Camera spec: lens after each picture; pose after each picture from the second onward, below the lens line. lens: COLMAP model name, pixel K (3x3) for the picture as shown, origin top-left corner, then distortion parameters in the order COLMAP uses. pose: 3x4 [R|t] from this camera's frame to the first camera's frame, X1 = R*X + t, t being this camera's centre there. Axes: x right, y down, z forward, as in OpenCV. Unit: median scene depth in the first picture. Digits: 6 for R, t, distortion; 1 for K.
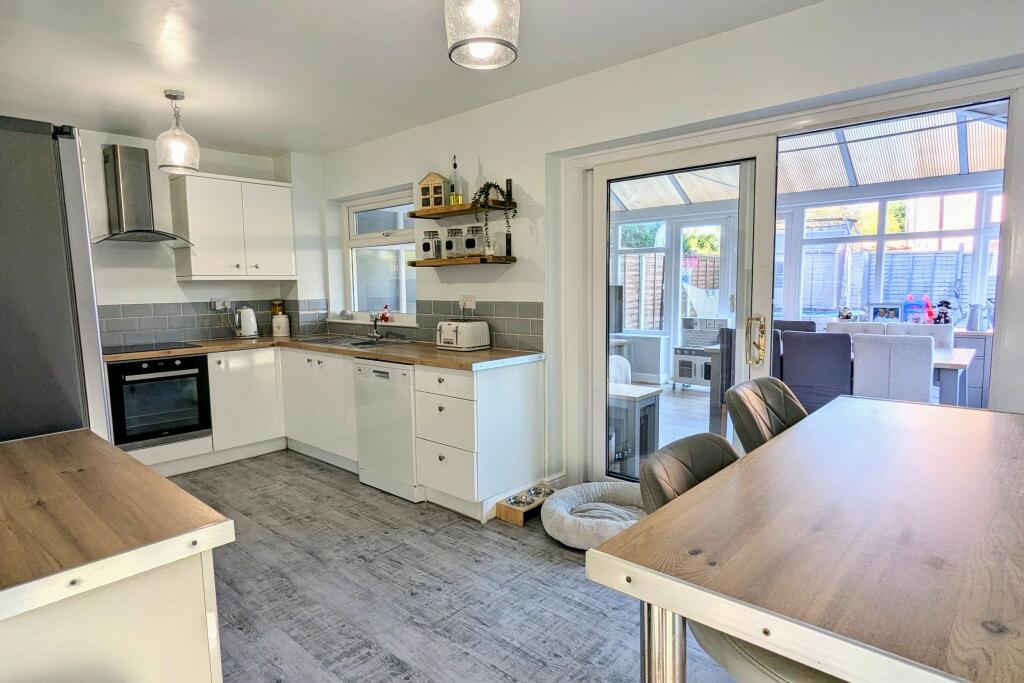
lens RADIAL K [[575.5, 0, 505.0], [0, 575.5, 342.5], [0, 0, 1]] dist [0.006705, -0.000632]
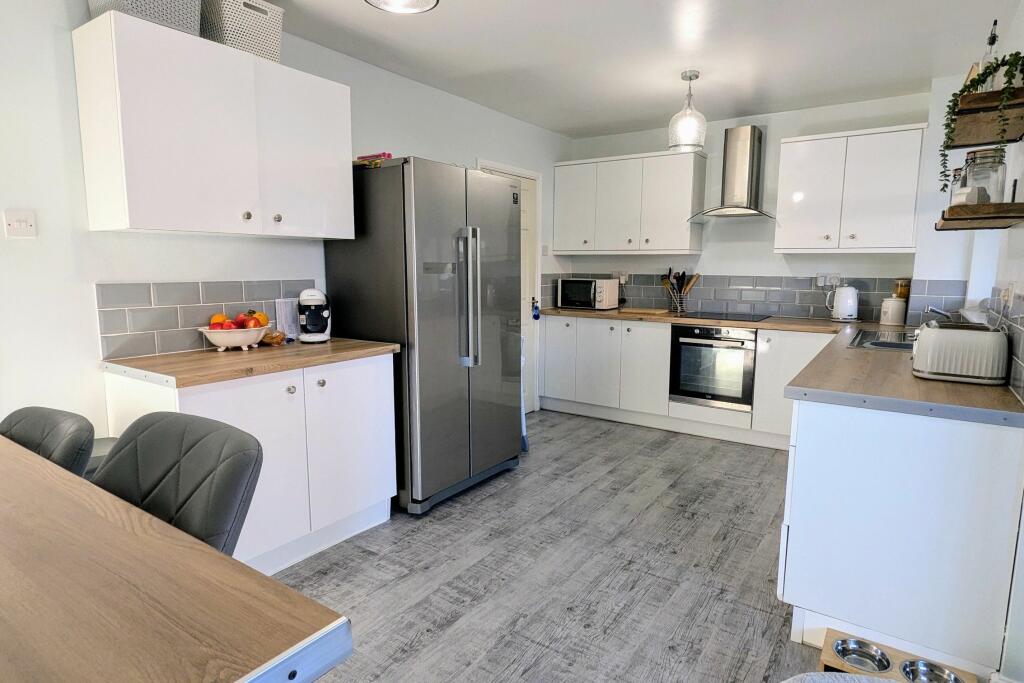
lens RADIAL K [[575.5, 0, 505.9], [0, 575.5, 344.1], [0, 0, 1]] dist [0.006705, -0.000632]
pose [[0.139789, 0.155928, -0.977827, 0.496349], [-0.105712, 0.984229, 0.141837, -0.064768], [0.984522, 0.083541, 0.154068, 0.570657]]
